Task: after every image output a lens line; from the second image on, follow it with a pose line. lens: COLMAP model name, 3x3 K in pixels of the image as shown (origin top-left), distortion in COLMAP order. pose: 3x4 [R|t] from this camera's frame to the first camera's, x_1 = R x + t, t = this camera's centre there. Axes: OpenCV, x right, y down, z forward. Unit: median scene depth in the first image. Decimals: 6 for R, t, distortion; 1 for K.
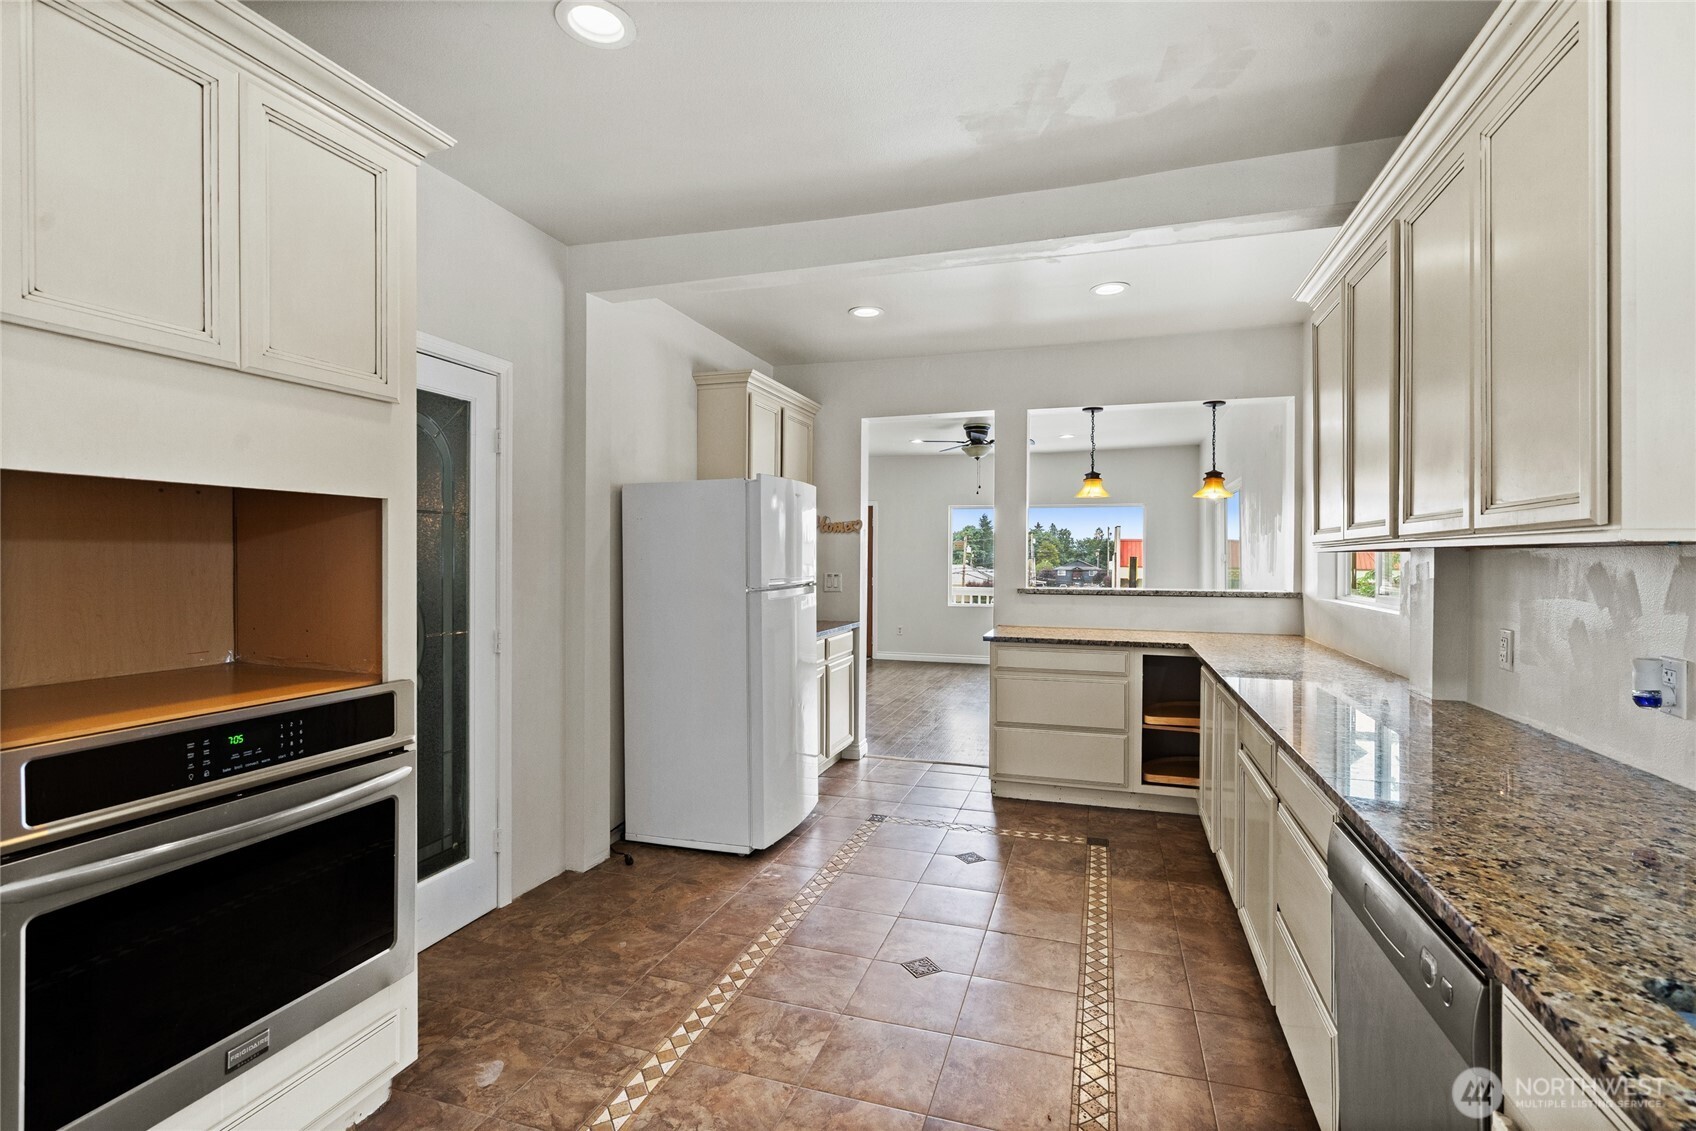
lens RADIAL K [[779.8, 0, 848.0], [0, 779.8, 565.5], [0, 0, 1]] dist [-0.014949, -0.000005]
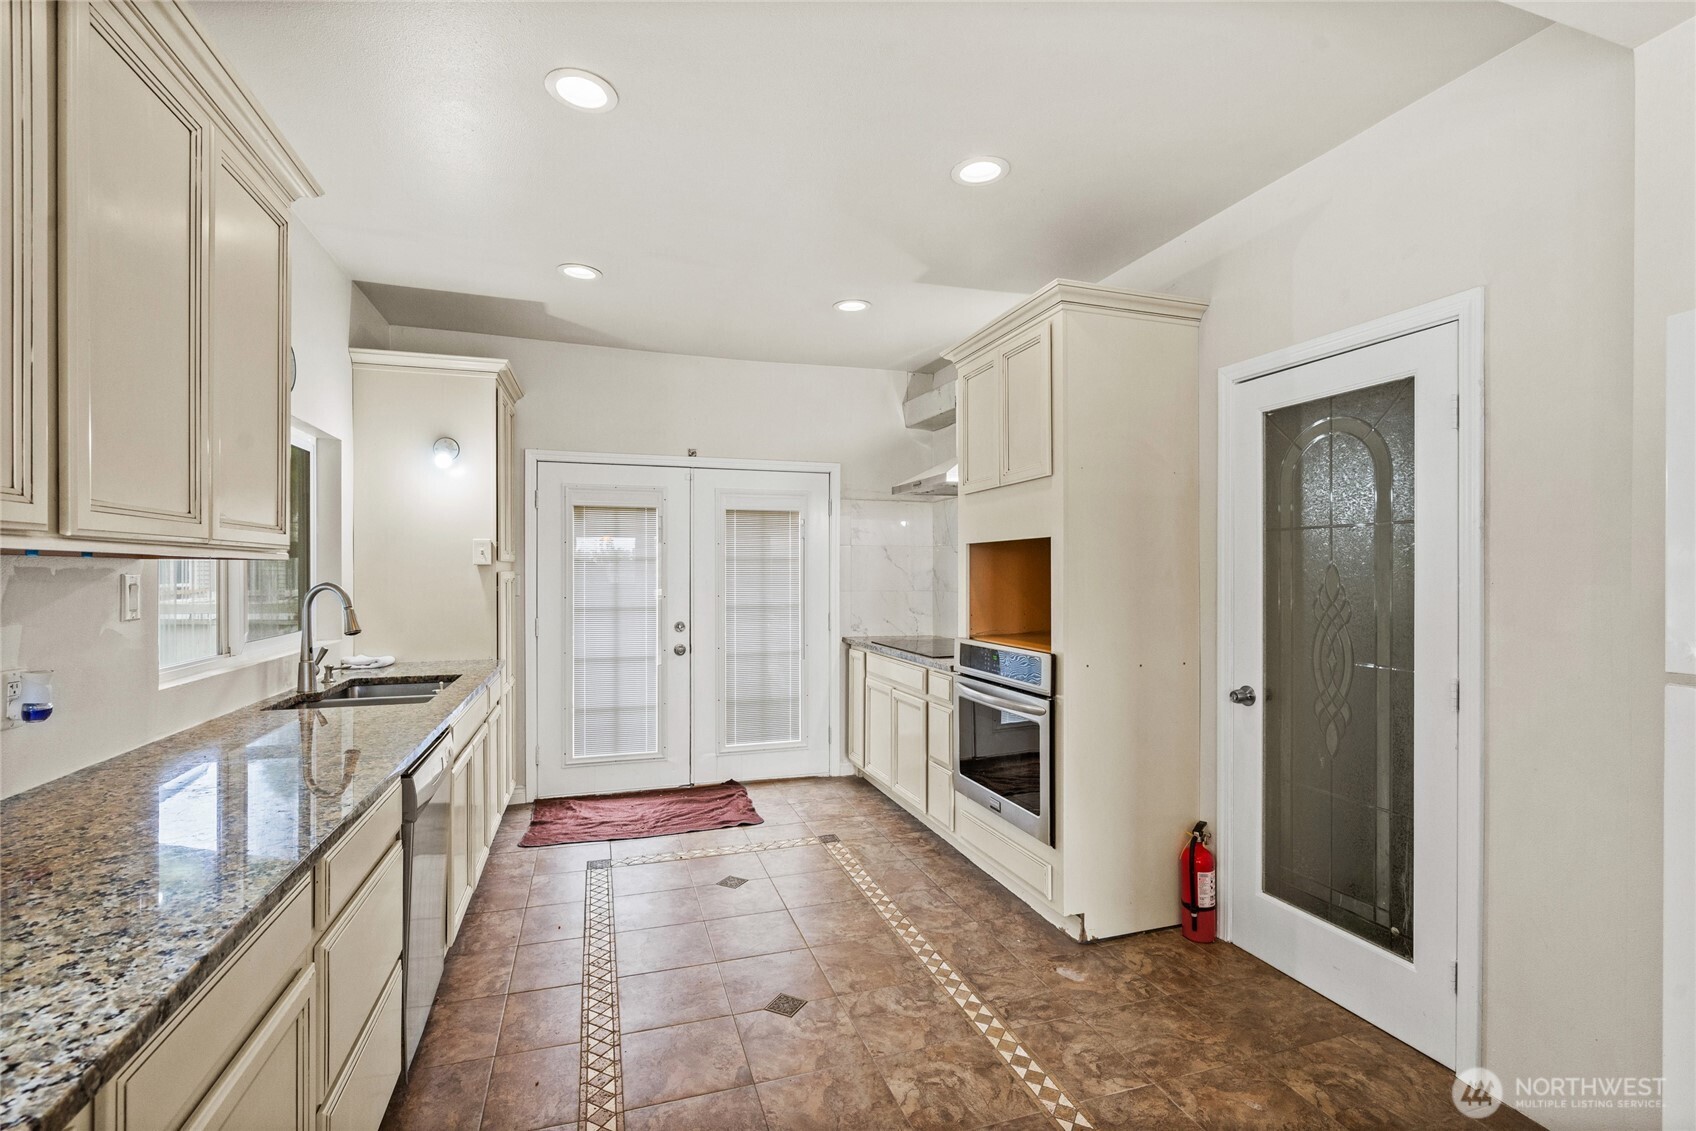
lens RADIAL K [[779.8, 0, 848.0], [0, 779.8, 565.5], [0, 0, 1]] dist [-0.014949, -0.000005]
pose [[-0.803818, -0.006262, -0.594842, 0.553001], [-0.014445, 0.999855, 0.008994, -0.024974], [0.594700, 0.015822, -0.803792, 1.654605]]
